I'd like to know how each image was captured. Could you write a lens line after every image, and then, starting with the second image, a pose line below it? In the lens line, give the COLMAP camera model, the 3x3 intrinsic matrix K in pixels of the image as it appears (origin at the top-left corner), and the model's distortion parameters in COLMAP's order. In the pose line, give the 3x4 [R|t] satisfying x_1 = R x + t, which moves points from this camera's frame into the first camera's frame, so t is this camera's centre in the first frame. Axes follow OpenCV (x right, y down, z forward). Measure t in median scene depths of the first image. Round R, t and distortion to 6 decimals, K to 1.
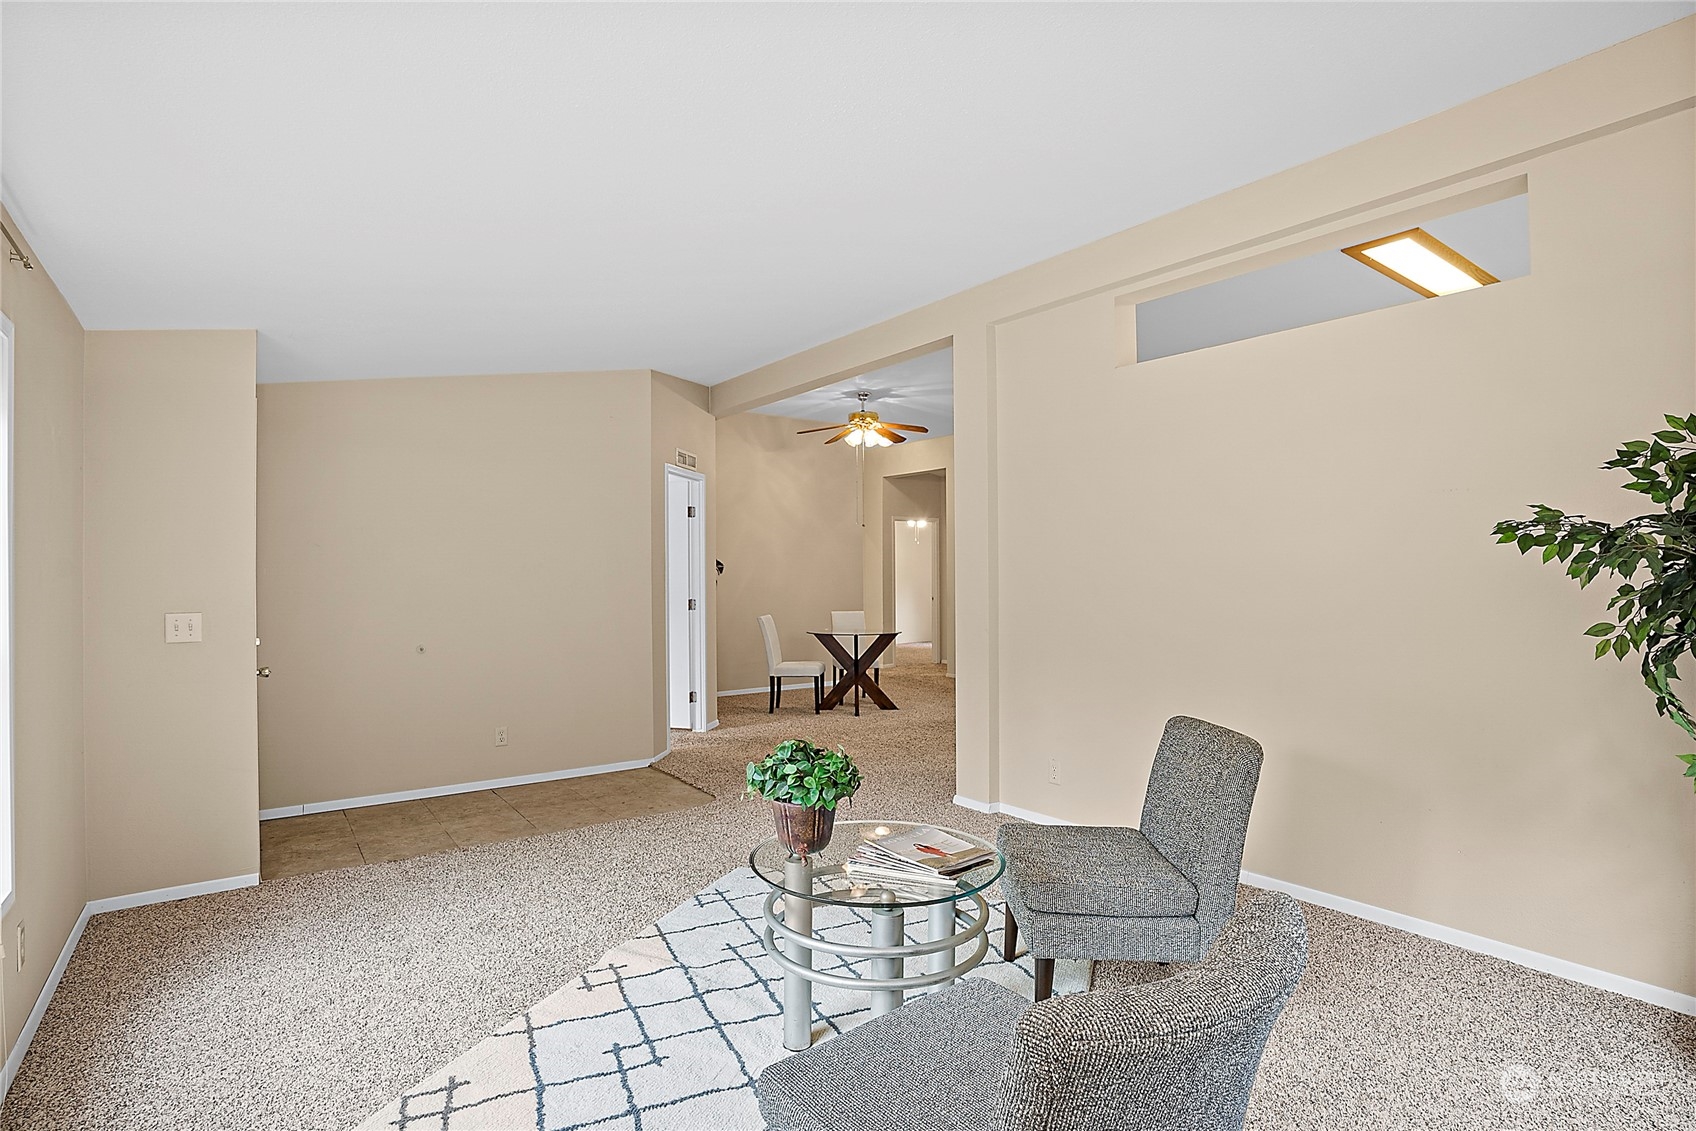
lens RADIAL K [[856.4, 0, 854.3], [0, 856.4, 562.1], [0, 0, 1]] dist [-0.082890, 0.041673]
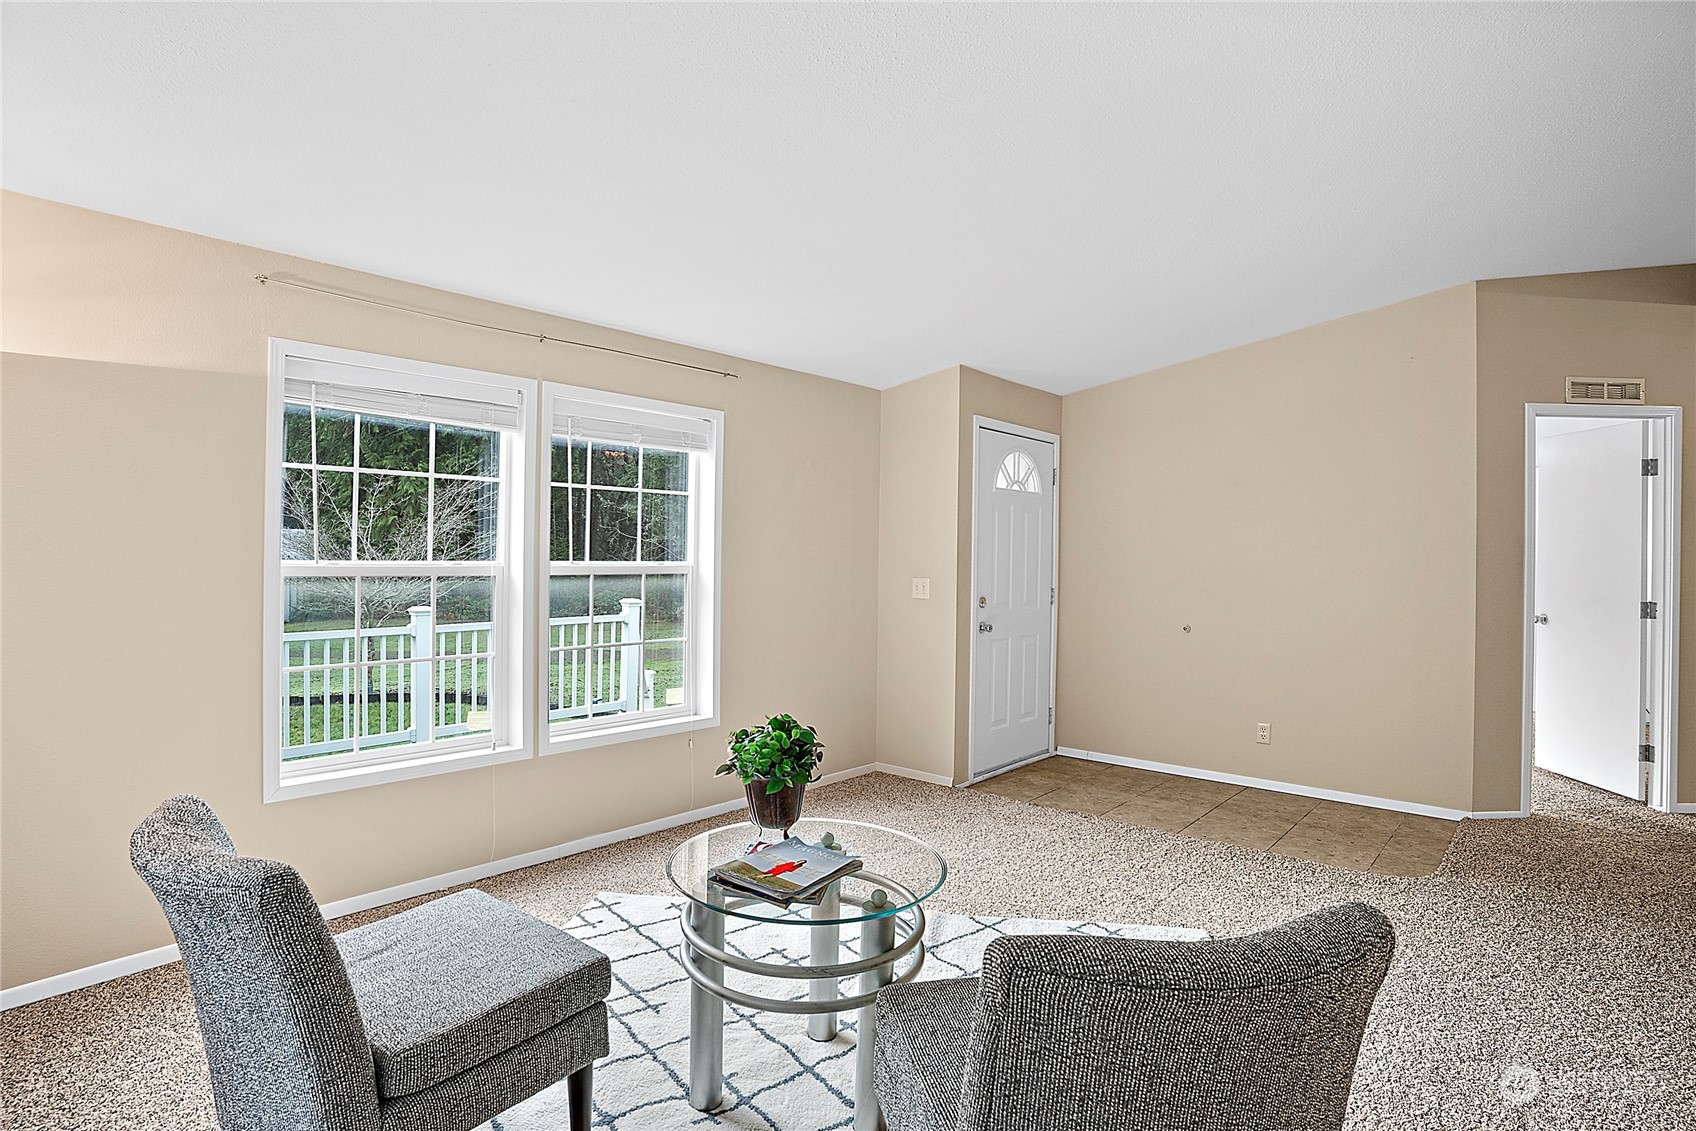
lens RADIAL K [[856.4, 0, 854.3], [0, 856.4, 562.1], [0, 0, 1]] dist [-0.082890, 0.041673]
pose [[0.229744, 0.011035, -0.973189, 0.422722], [-0.006280, 0.999932, 0.009856, 0.015691], [0.973231, 0.003847, 0.229797, 0.409597]]
